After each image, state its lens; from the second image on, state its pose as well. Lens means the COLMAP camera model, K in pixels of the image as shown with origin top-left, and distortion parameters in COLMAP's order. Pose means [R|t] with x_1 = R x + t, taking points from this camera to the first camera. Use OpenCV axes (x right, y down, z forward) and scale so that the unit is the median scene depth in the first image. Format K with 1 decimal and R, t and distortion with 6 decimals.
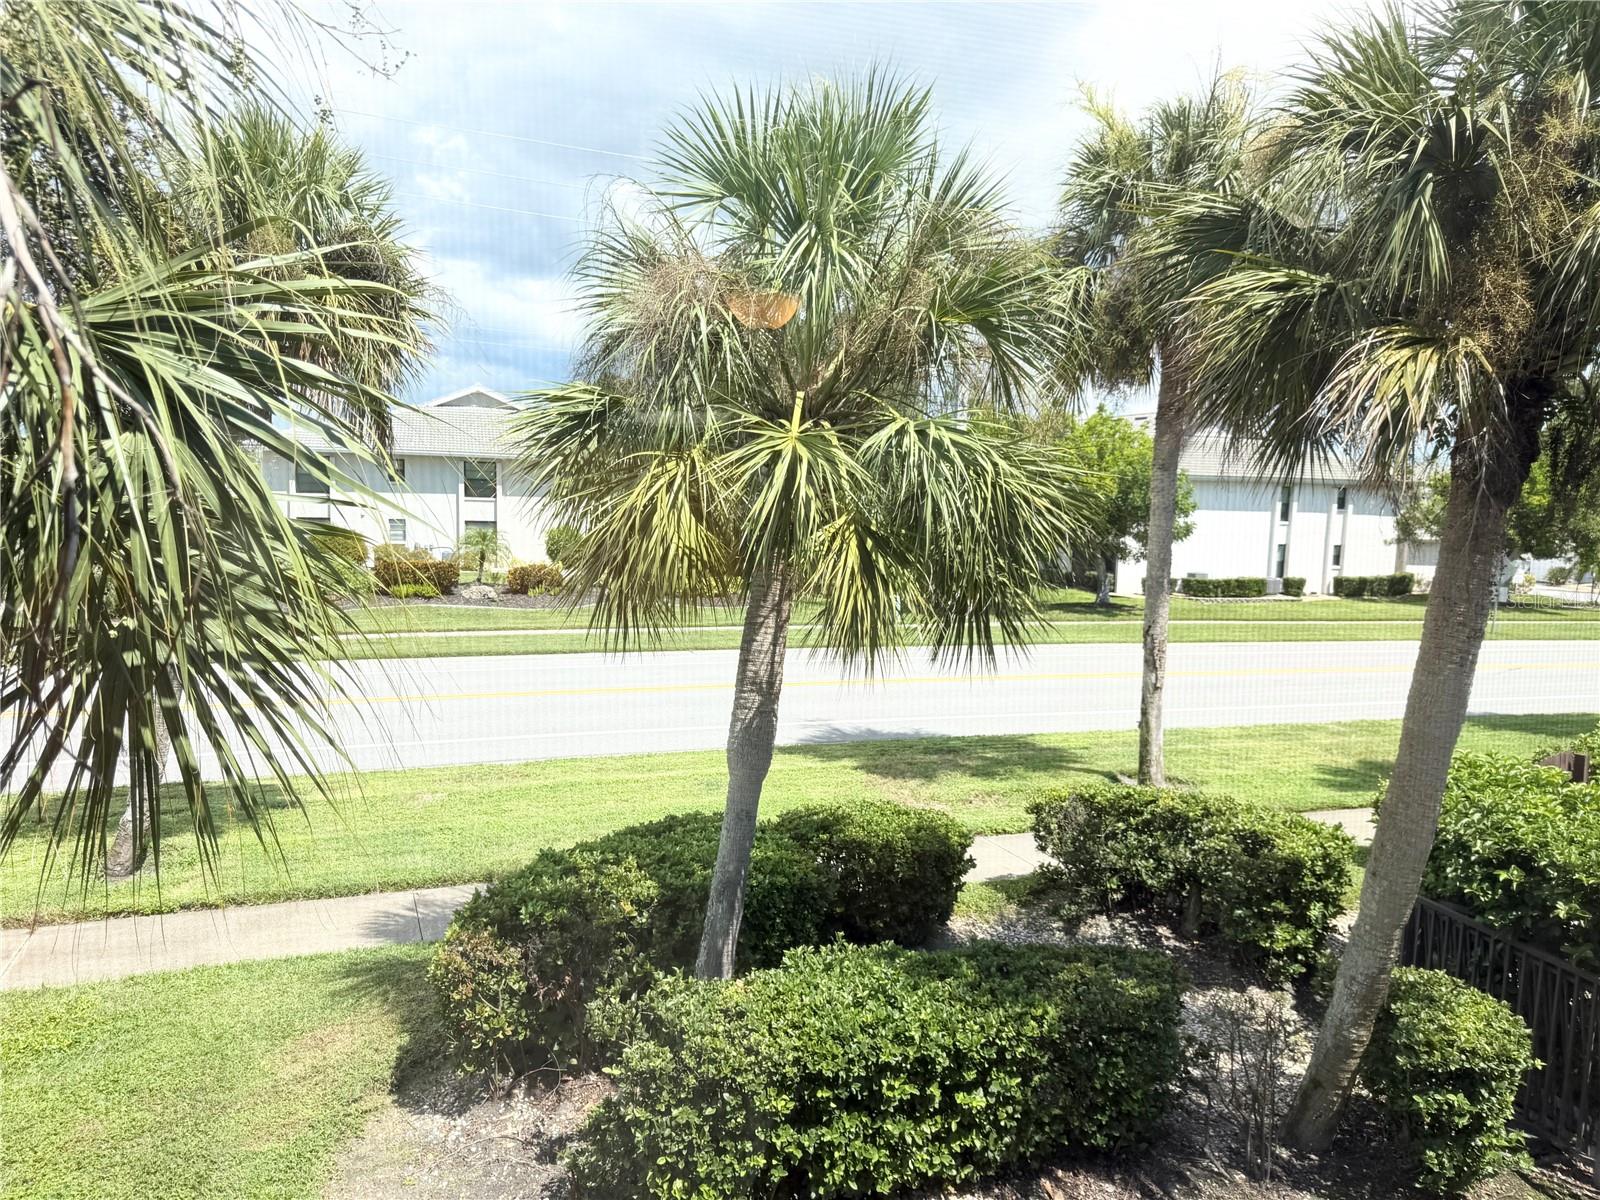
lens RADIAL K [[1133.8, 0, 828.2], [0, 1133.8, 581.6], [0, 0, 1]] dist [0.055653, -0.076945]
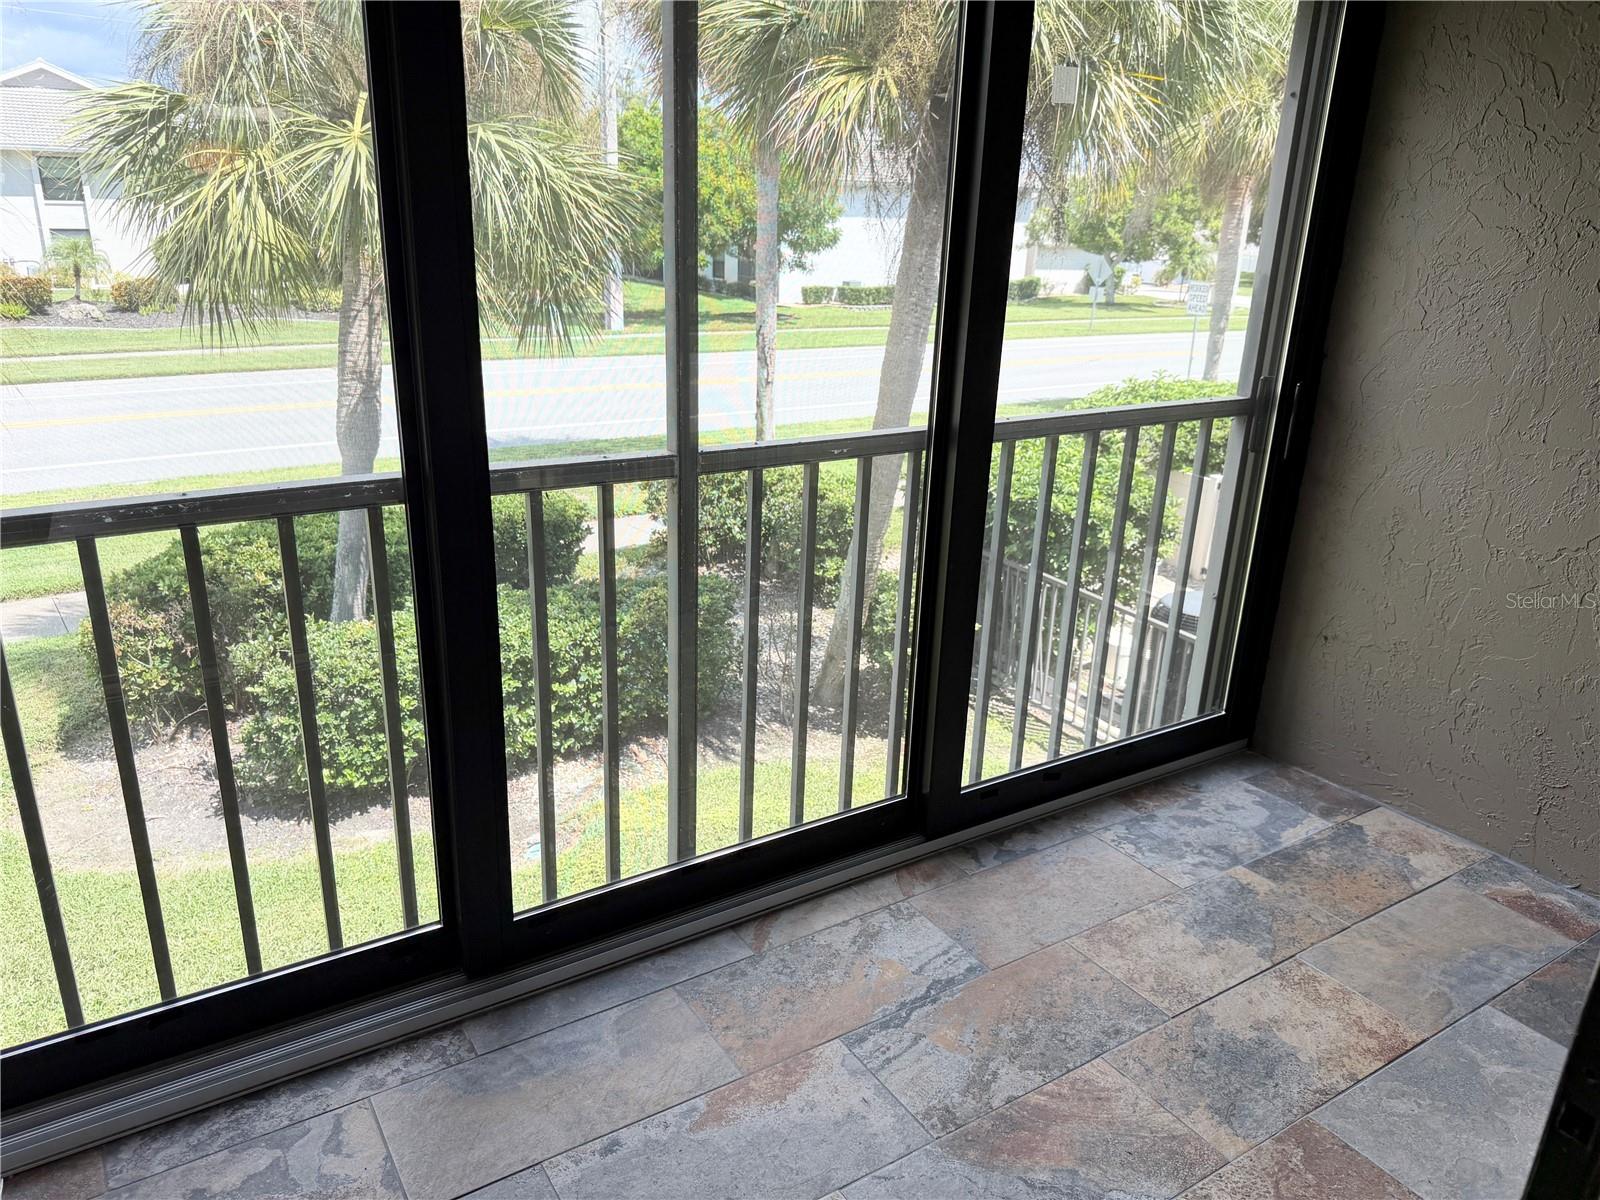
lens RADIAL K [[1133.8, 0, 797.0], [0, 1133.8, 586.8], [0, 0, 1]] dist [0.055653, -0.076945]
pose [[0.969155, -0.076846, 0.234163, 0.079784], [0.016444, 0.968189, 0.249677, 0.021044], [-0.245901, -0.238126, 0.939590, -0.223748]]
